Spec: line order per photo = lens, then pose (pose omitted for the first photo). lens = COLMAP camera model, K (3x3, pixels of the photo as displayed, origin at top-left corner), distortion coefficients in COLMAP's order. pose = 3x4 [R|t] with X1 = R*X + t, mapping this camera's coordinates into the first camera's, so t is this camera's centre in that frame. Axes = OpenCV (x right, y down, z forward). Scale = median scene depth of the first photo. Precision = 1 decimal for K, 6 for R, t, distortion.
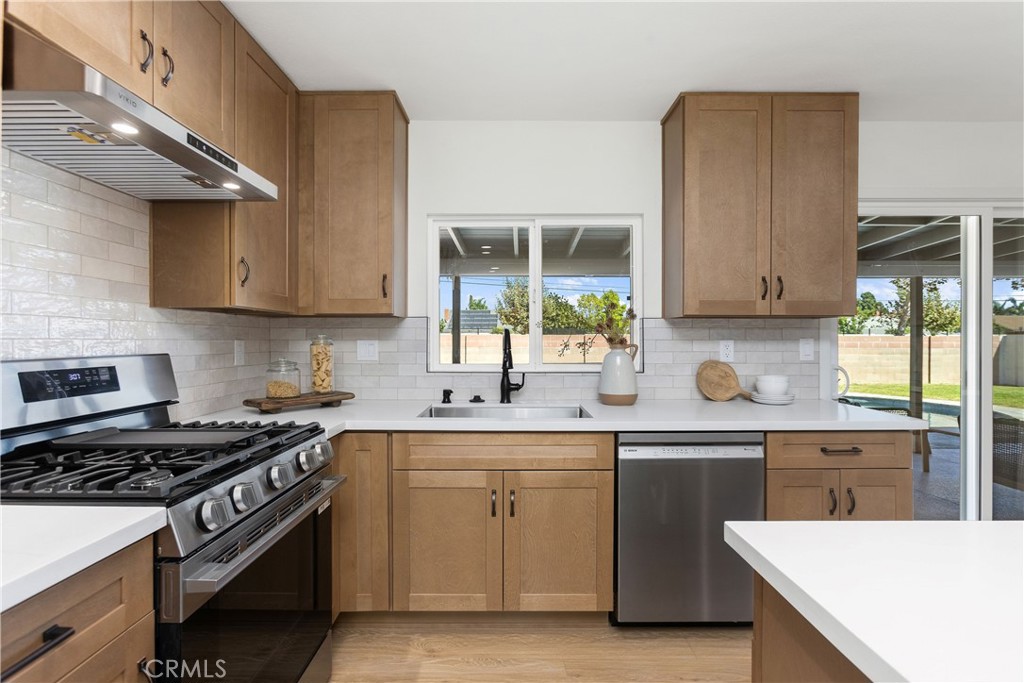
lens RADIAL K [[465.3, 0, 511.5], [0, 465.3, 336.4], [0, 0, 1]] dist [-0.025246, 0.017425]
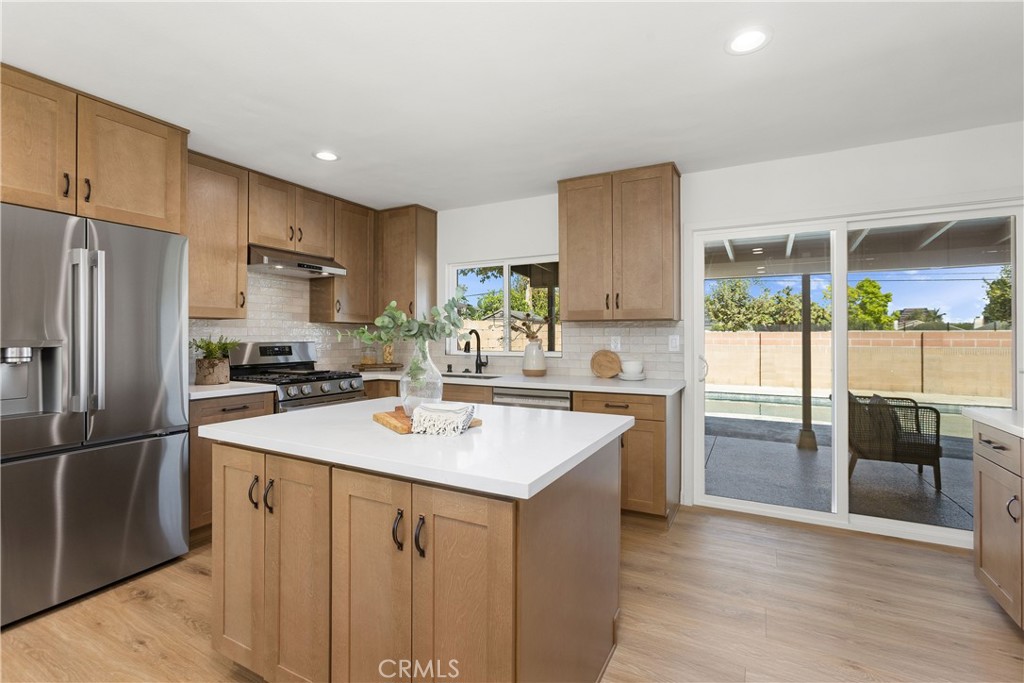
lens RADIAL K [[465.3, 0, 511.5], [0, 465.3, 336.4], [0, 0, 1]] dist [-0.025246, 0.017425]
pose [[0.883714, -0.000809, -0.468026, 0.978017], [0.003247, 0.999985, 0.004403, 0.000929], [0.468015, -0.005410, 0.883704, -0.492999]]
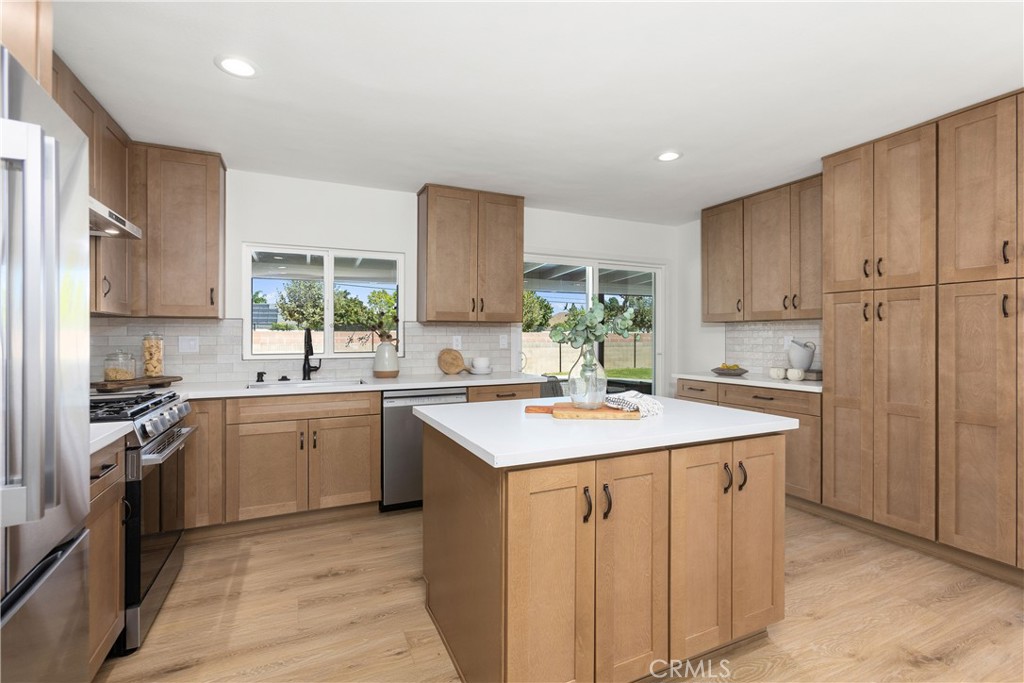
lens RADIAL K [[465.3, 0, 511.5], [0, 465.3, 336.4], [0, 0, 1]] dist [-0.025246, 0.017425]
pose [[0.904855, -0.000978, 0.425718, -0.053647], [-0.002039, 0.999976, 0.006631, -0.001692], [-0.425714, -0.006868, 0.904832, -0.601615]]
